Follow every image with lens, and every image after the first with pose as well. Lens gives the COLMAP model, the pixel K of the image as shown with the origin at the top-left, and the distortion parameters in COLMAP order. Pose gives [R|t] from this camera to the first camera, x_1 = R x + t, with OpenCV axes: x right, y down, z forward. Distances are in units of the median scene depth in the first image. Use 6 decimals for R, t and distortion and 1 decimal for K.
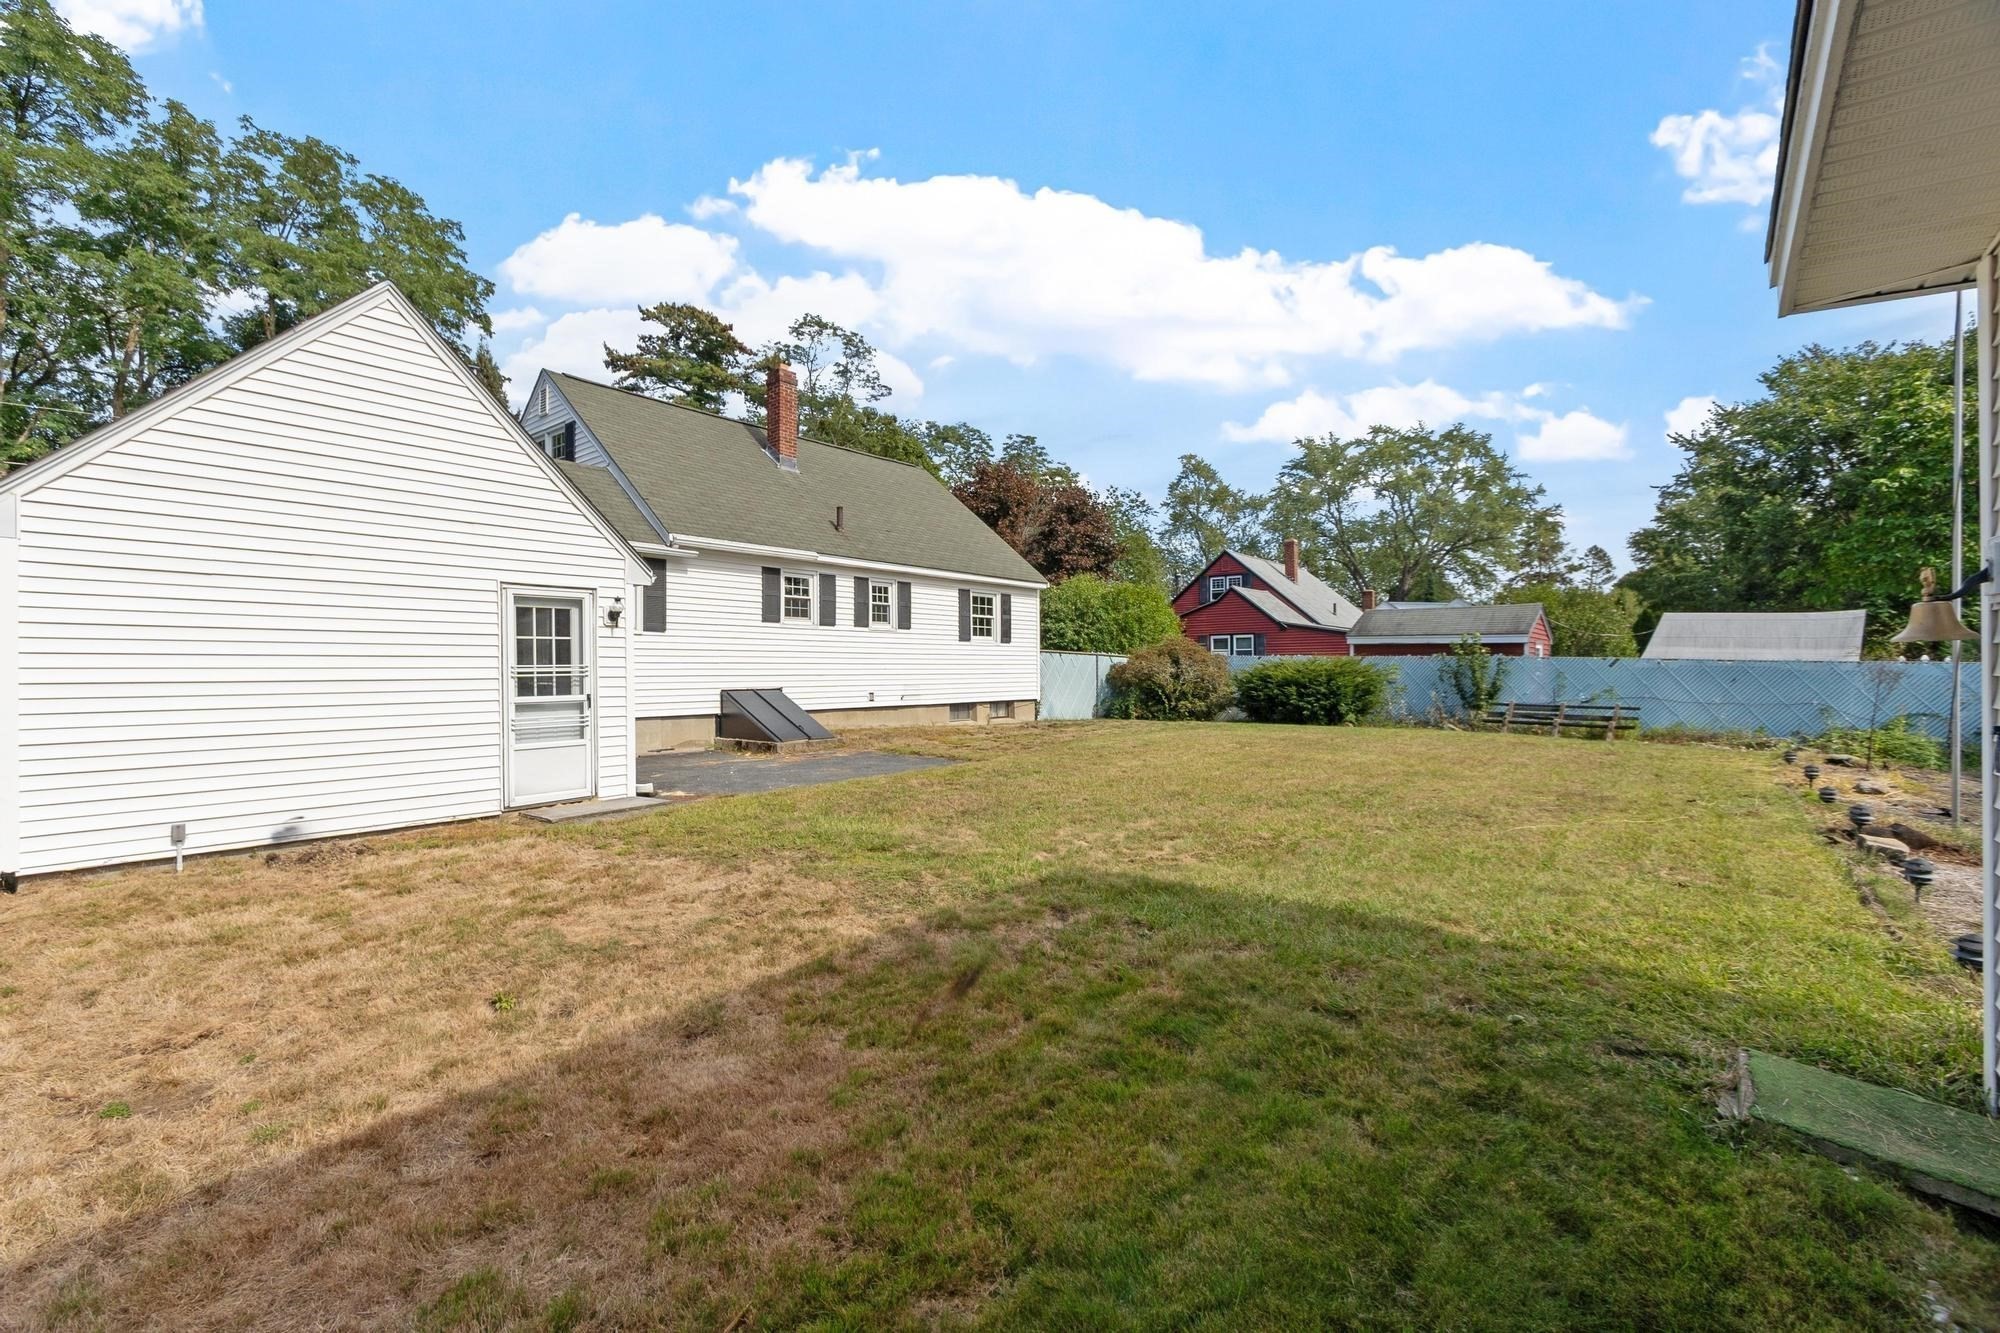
lens RADIAL K [[900.4, 0, 1003.0], [0, 900.4, 668.3], [0, 0, 1]] dist [-0.003636, -0.000721]
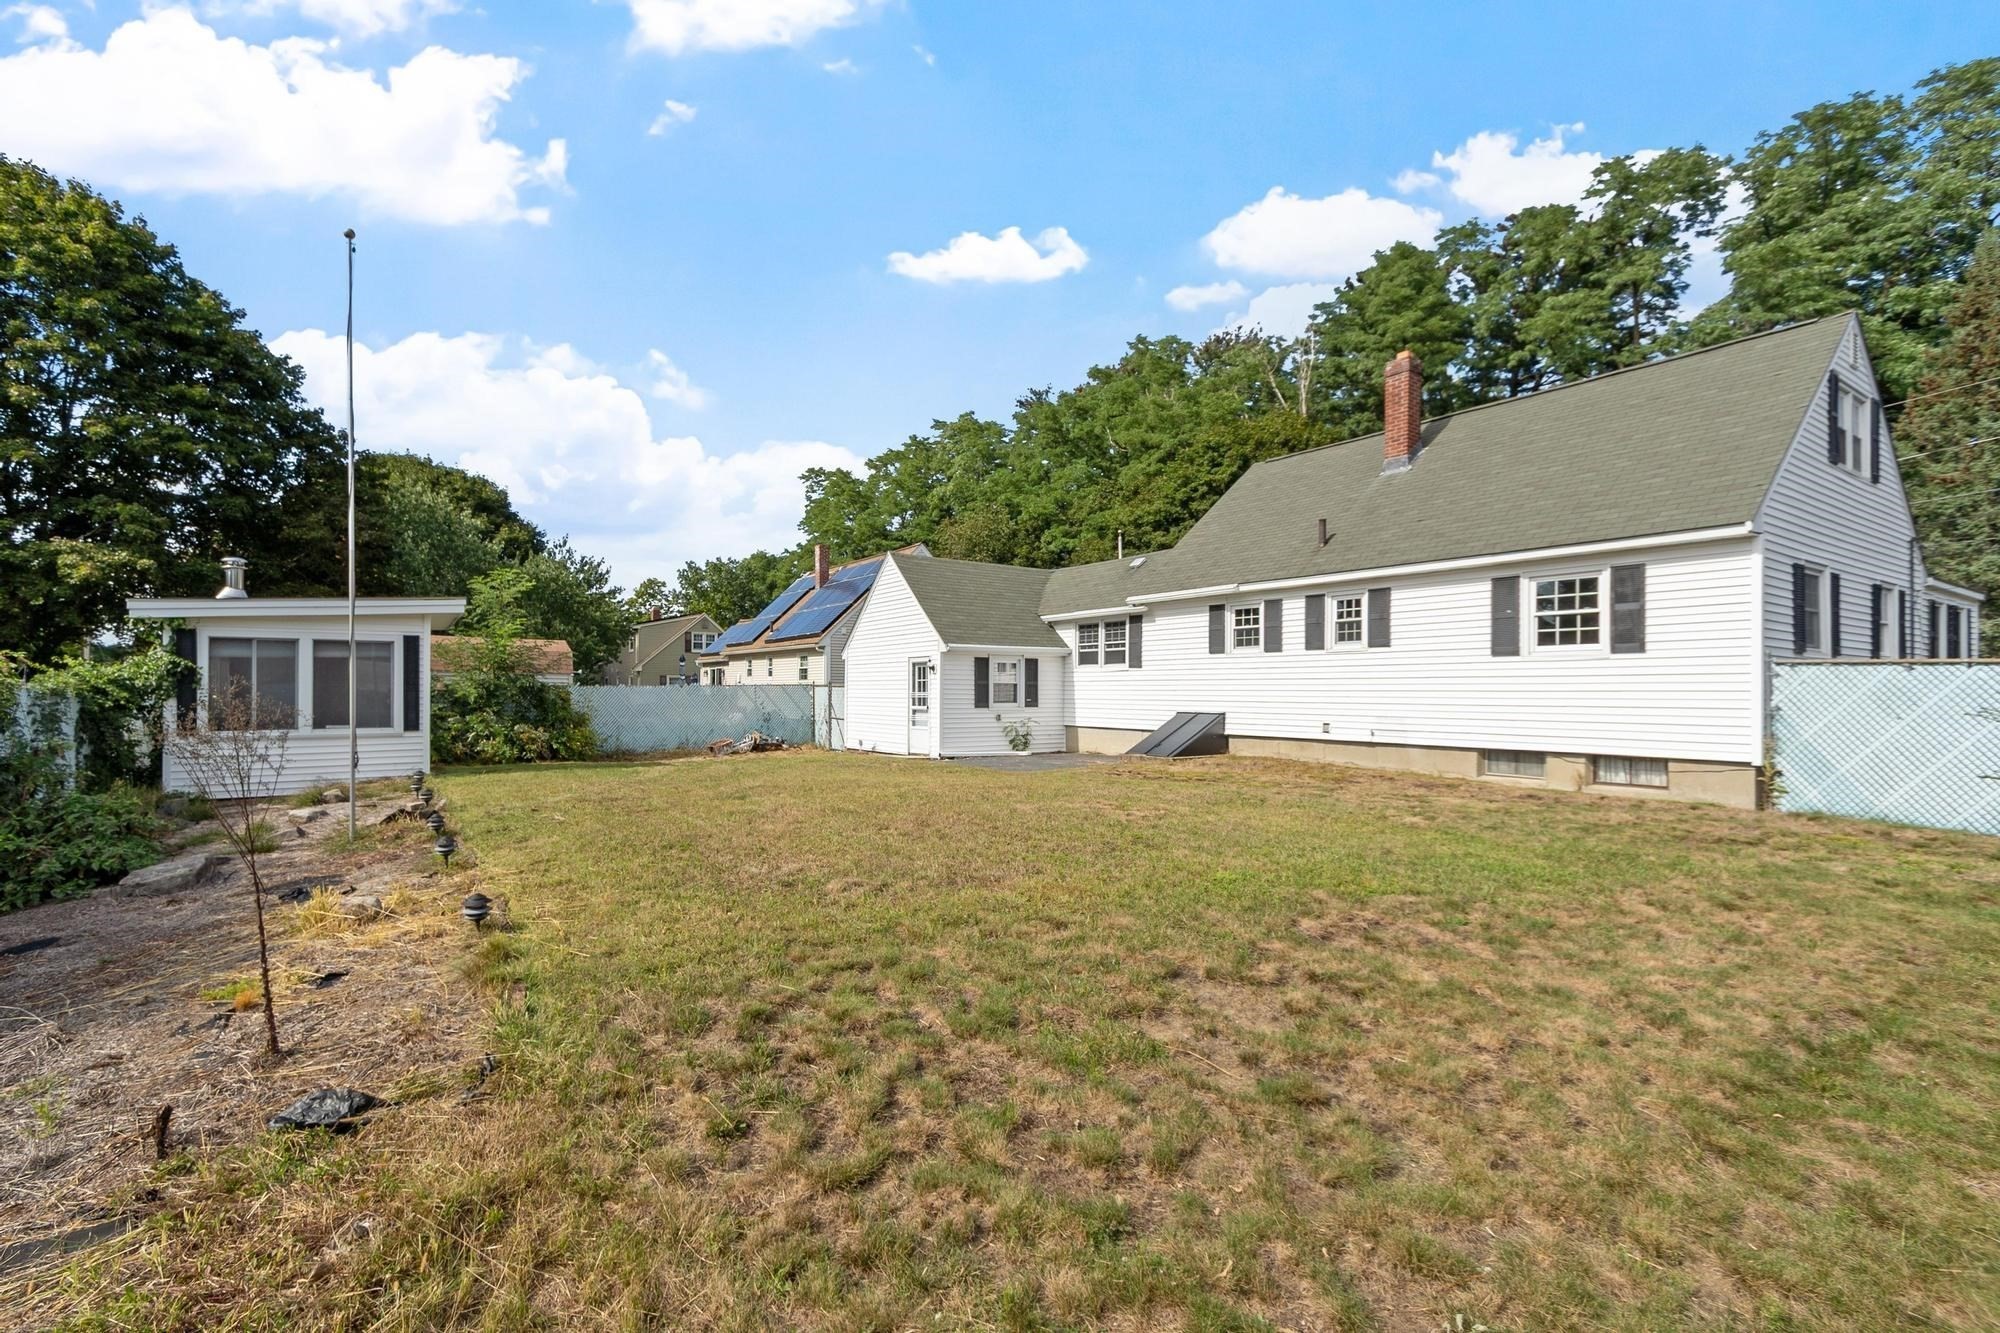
lens RADIAL K [[900.4, 0, 1001.6], [0, 900.4, 680.9], [0, 0, 1]] dist [-0.003636, -0.000721]
pose [[-0.284180, -0.015919, -0.958639, 0.785464], [-0.006485, 0.999871, -0.014681, 0.000311], [0.958749, 0.002045, -0.284247, 0.945911]]
